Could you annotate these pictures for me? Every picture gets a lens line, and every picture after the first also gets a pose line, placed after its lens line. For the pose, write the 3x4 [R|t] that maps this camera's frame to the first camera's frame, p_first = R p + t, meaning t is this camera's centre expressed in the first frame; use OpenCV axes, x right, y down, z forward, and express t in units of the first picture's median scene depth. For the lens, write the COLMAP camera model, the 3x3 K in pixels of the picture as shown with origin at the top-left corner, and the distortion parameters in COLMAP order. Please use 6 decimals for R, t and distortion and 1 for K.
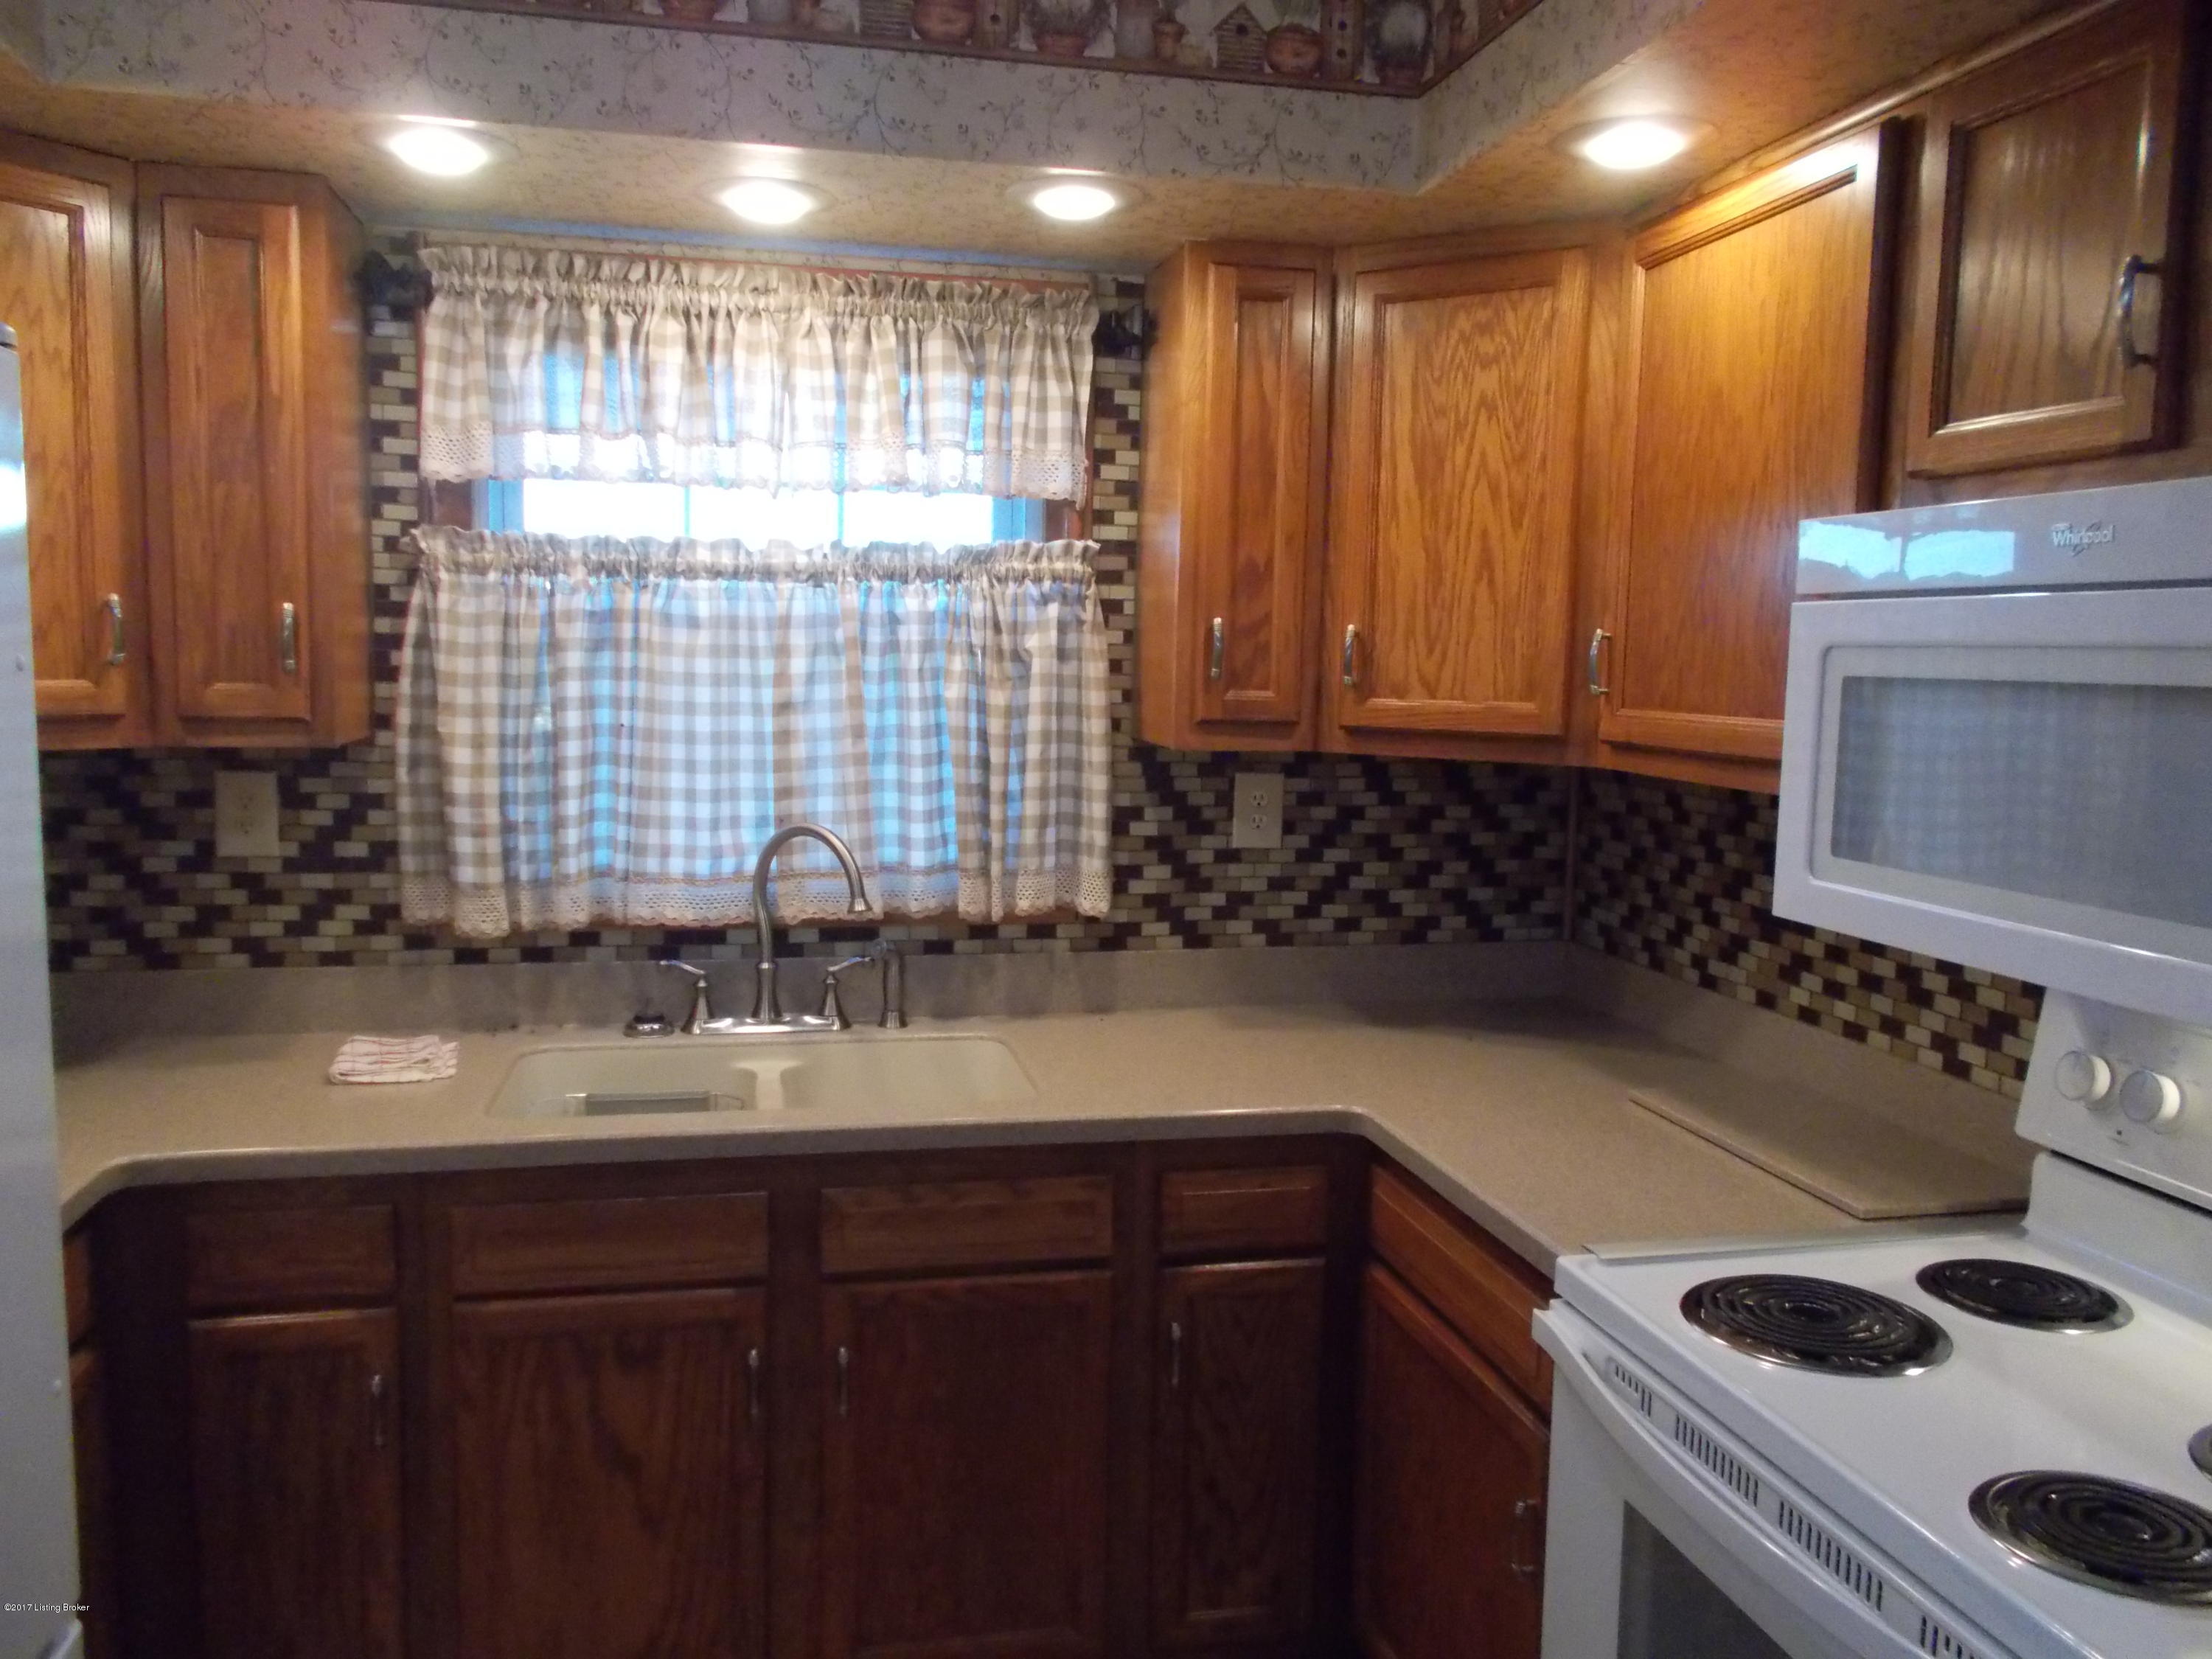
lens RADIAL K [[1715.6, 0, 1113.4], [0, 1715.6, 825.6], [0, 0, 1]] dist [0.010092, -0.013590]
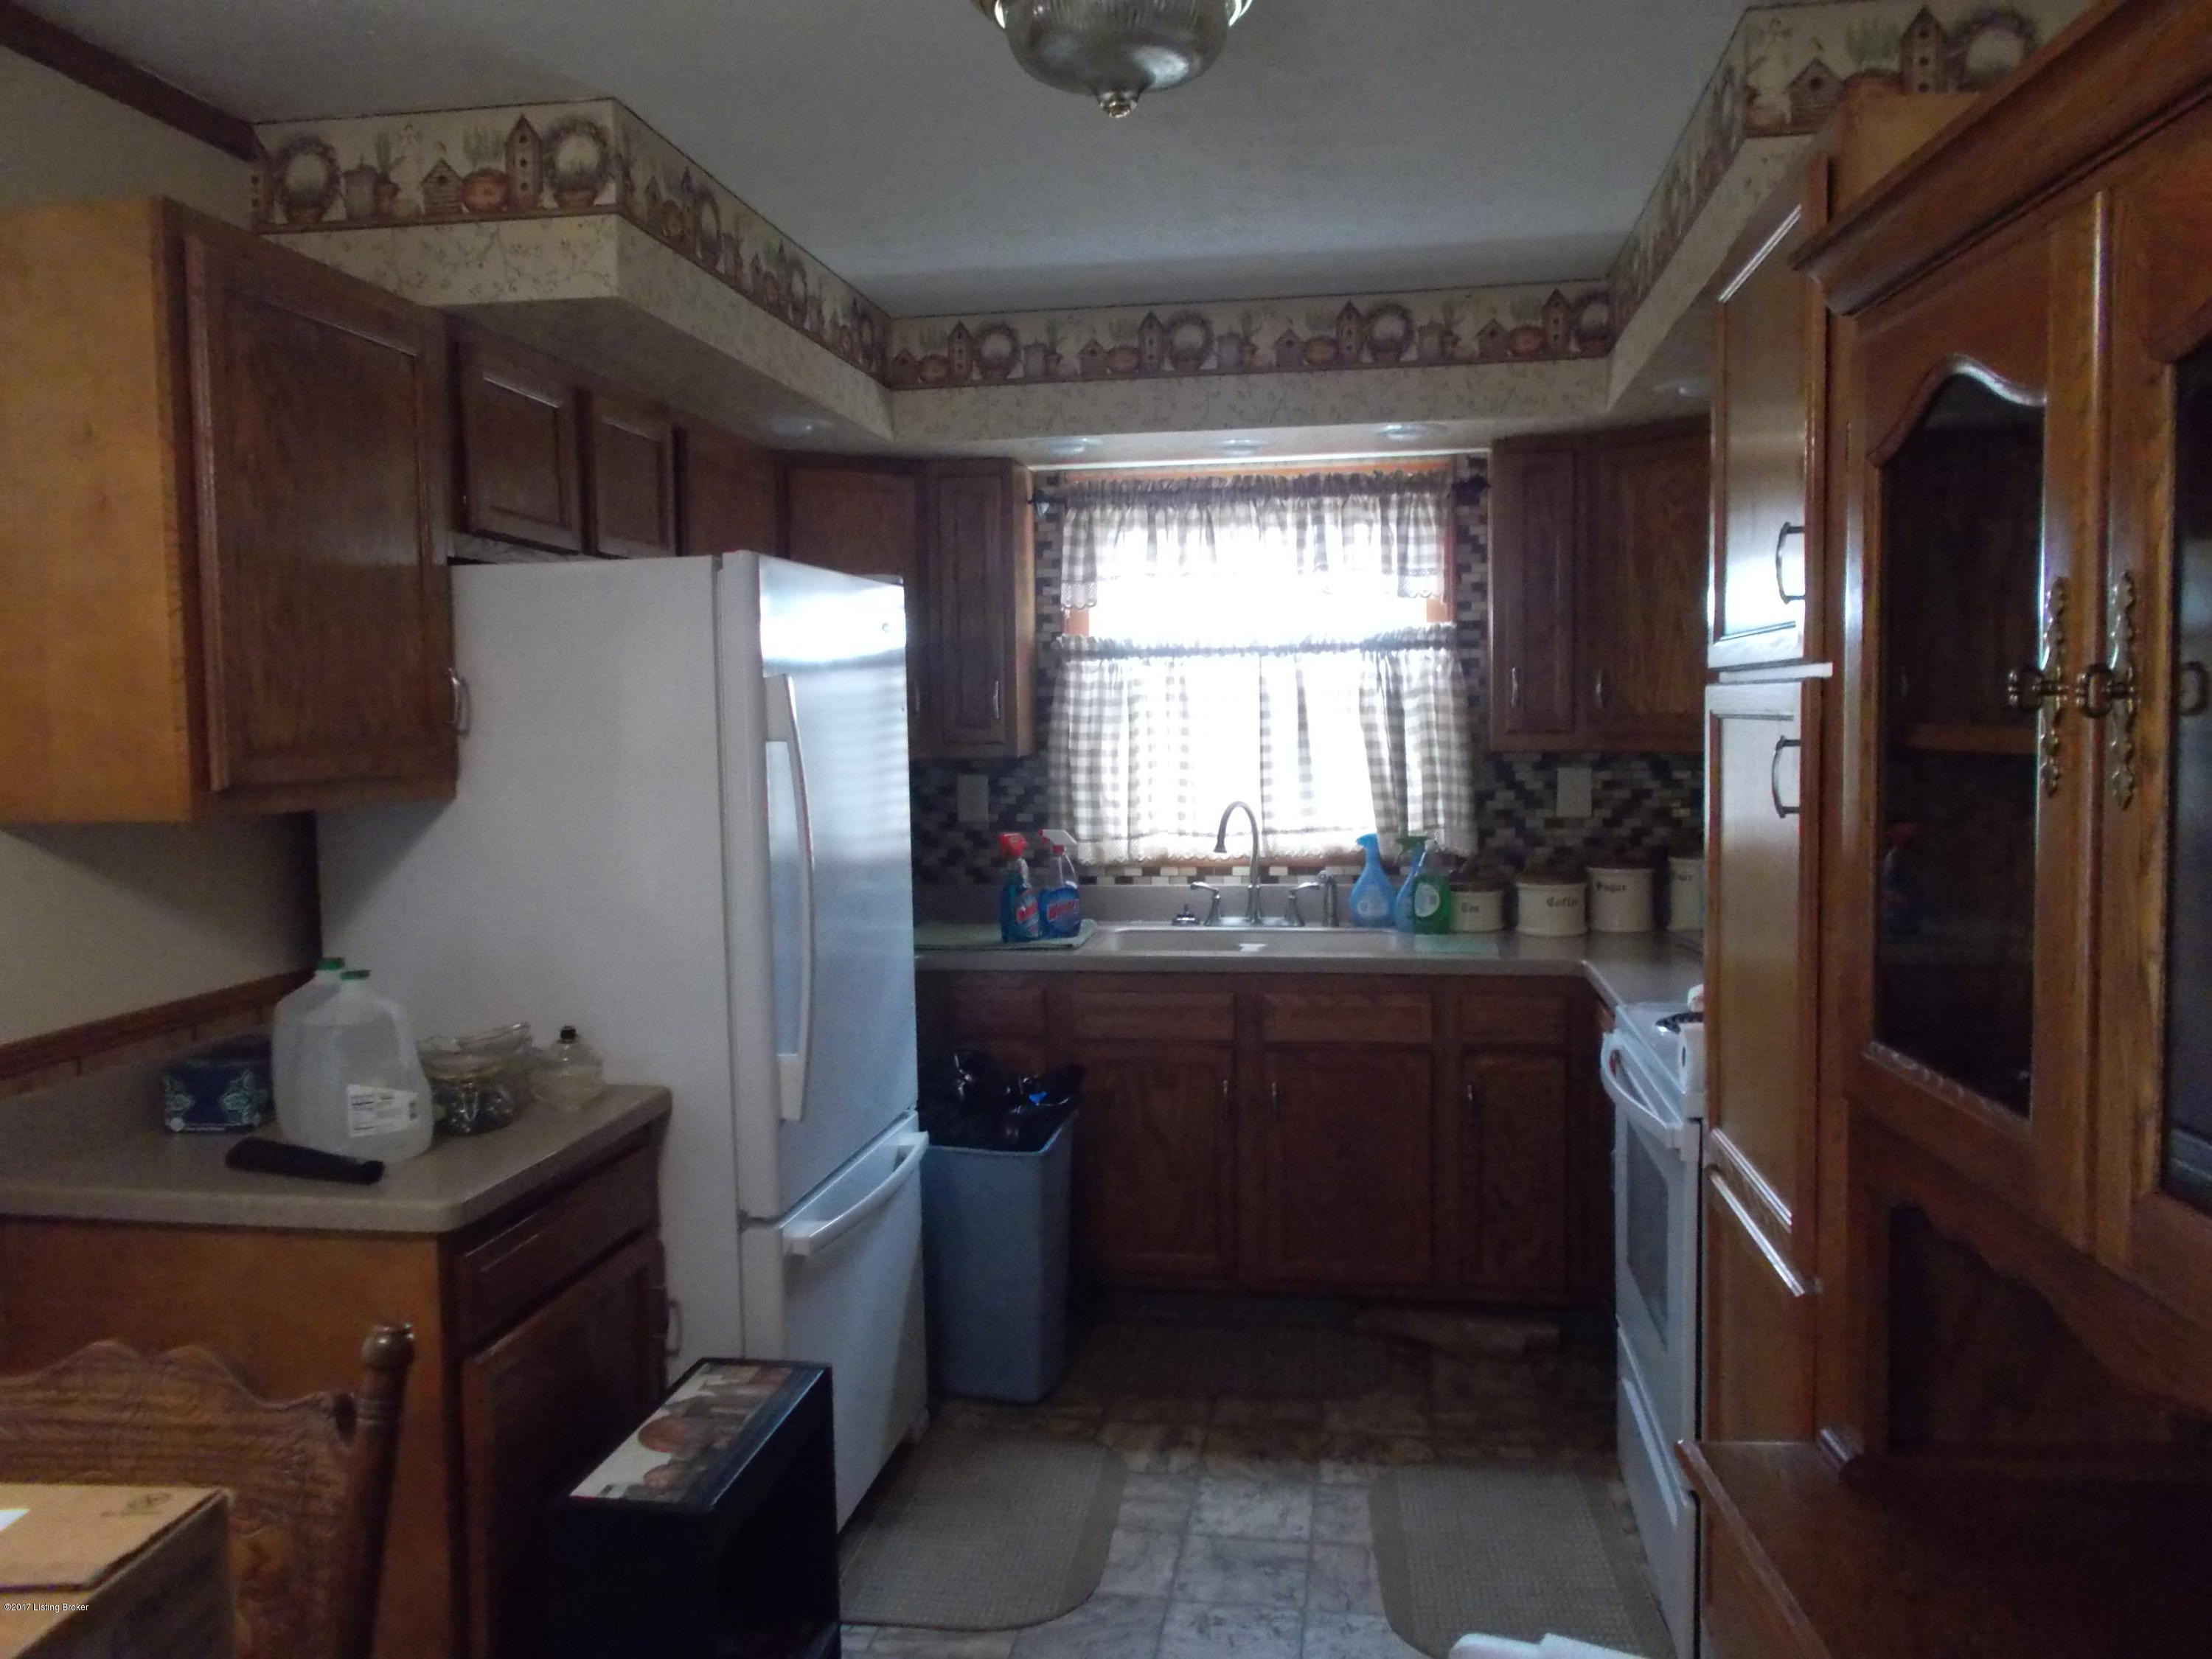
lens RADIAL K [[1715.6, 0, 1107.1], [0, 1715.6, 827.3], [0, 0, 1]] dist [0.010092, -0.013590]
pose [[0.931948, -0.009095, -0.362477, 0.289975], [-0.000364, 0.999661, -0.026020, 0.071304], [0.362591, 0.024382, 0.931630, -0.647622]]
